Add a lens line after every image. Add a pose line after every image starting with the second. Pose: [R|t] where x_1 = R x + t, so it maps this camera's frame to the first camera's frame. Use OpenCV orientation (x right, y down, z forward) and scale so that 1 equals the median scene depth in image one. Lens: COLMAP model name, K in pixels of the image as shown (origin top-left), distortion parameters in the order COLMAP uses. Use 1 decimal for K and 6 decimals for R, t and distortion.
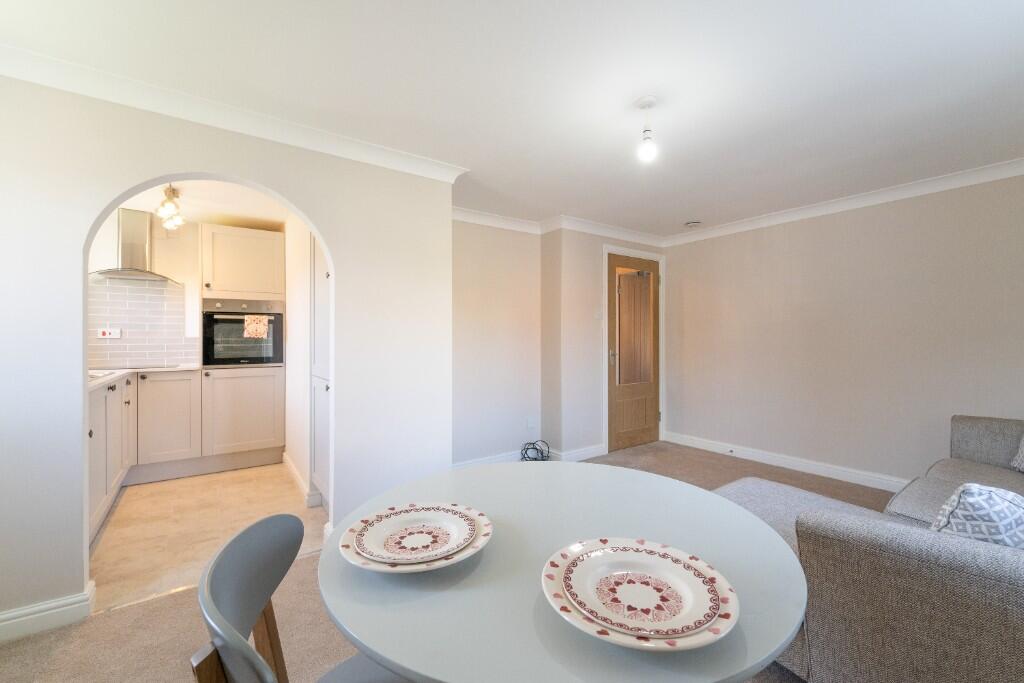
lens RADIAL K [[419.0, 0, 512.3], [0, 419.0, 337.7], [0, 0, 1]] dist [0.001111, 0.000106]
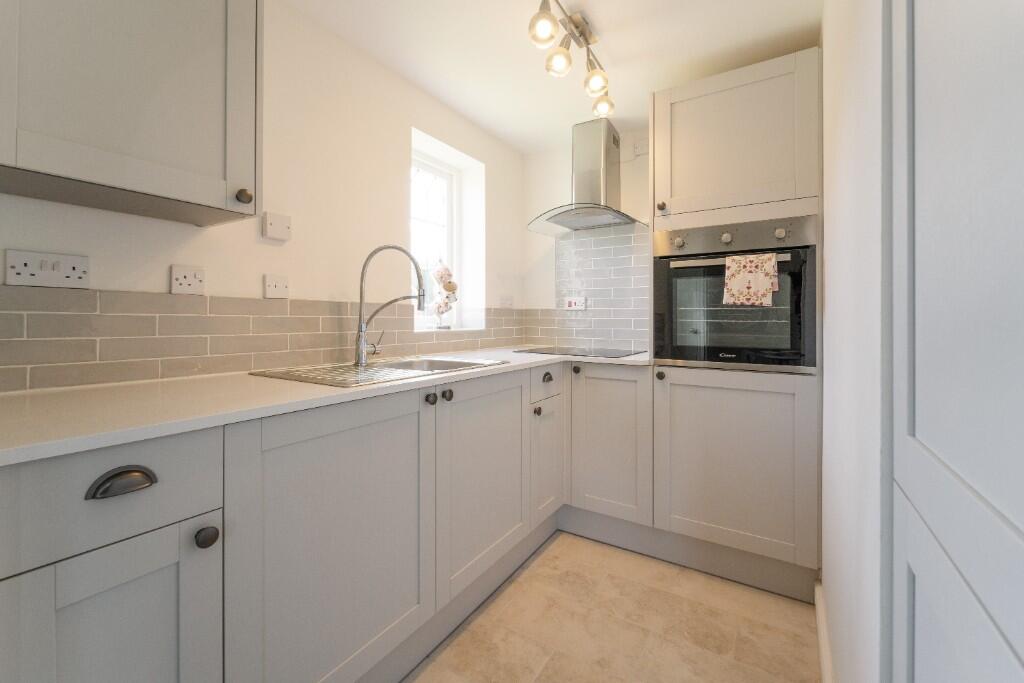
lens RADIAL K [[419.0, 0, 529.3], [0, 419.0, 317.4], [0, 0, 1]] dist [0.001111, 0.000106]
pose [[0.385161, 0.001905, -0.922847, -0.293939], [-0.001376, 0.999998, 0.001489, 0.013194], [0.922848, 0.000697, 0.385163, 0.620671]]
